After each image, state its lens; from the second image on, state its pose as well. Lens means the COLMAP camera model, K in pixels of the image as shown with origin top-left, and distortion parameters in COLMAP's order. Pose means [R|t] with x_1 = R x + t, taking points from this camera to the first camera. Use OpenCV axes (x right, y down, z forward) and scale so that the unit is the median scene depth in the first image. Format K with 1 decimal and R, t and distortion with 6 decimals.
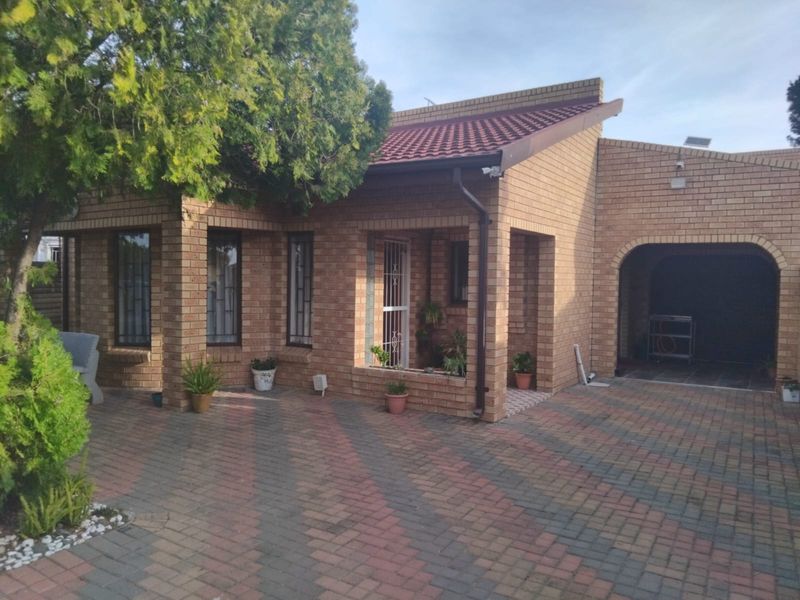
lens RADIAL K [[601.2, 0, 401.3], [0, 601.2, 297.6], [0, 0, 1]] dist [0.033384, -0.030019]
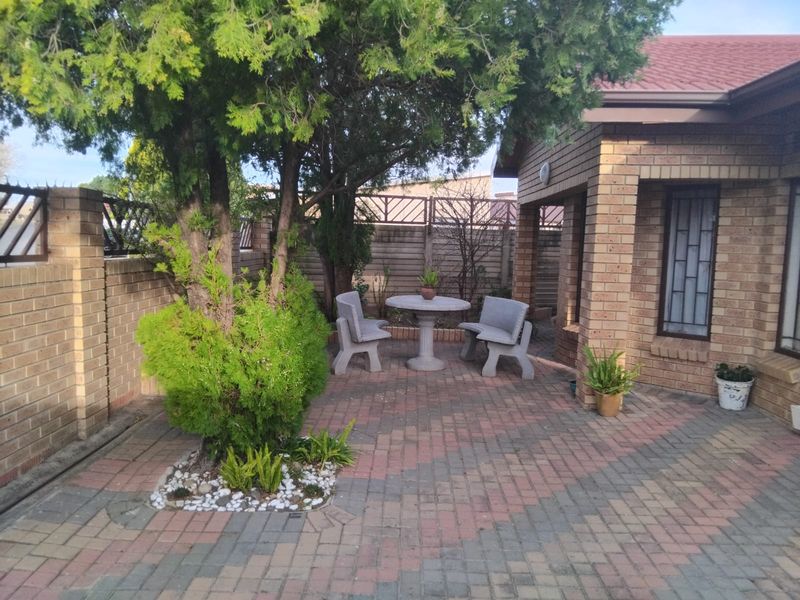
lens RADIAL K [[601.2, 0, 400.0], [0, 601.2, 303.7], [0, 0, 1]] dist [0.033384, -0.030019]
pose [[0.508709, 0.091525, -0.856060, 0.227394], [-0.044877, 0.995800, 0.079797, -0.010453], [0.859768, -0.002176, 0.510680, 0.403764]]
